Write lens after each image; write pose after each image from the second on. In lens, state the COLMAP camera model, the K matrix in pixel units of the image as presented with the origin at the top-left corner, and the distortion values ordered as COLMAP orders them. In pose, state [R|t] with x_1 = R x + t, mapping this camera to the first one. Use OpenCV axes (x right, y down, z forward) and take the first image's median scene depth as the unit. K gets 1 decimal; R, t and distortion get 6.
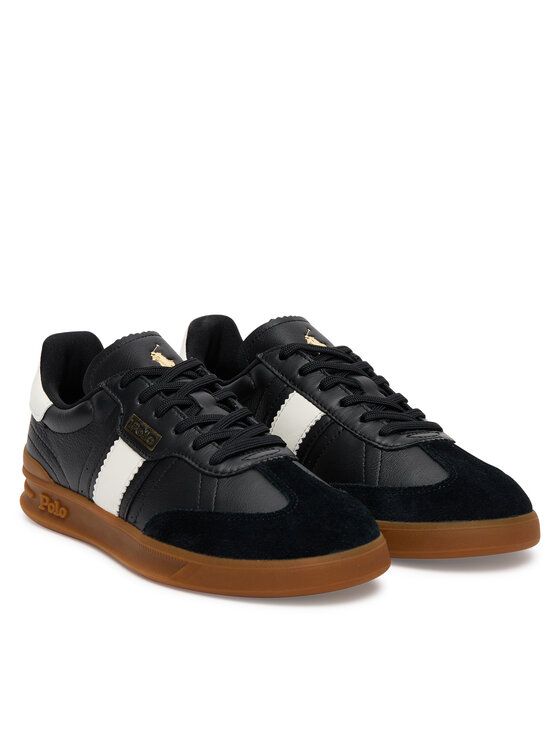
lens RADIAL K [[2196.5, 0, 280.0], [0, 2196.5, 373.0], [0, 0, 1]] dist [-0.190491, 0.000000]
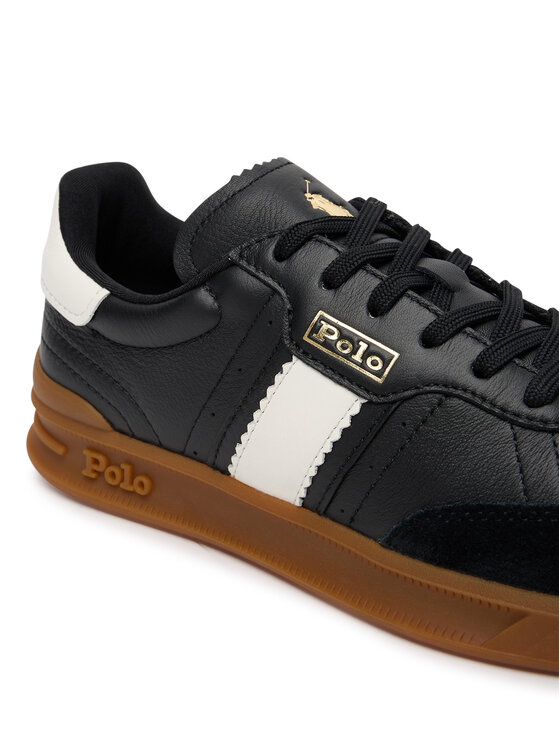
lens RADIAL K [[1044.4, 0, 280.3], [0, 1044.4, 373.1], [0, 0, 1]] dist [-0.065228, 0.000000]
pose [[0.929864, -0.077721, 0.359600, -0.160443], [0.024290, 0.988268, 0.150786, -0.004317], [-0.367101, -0.131476, 0.920843, 0.744862]]
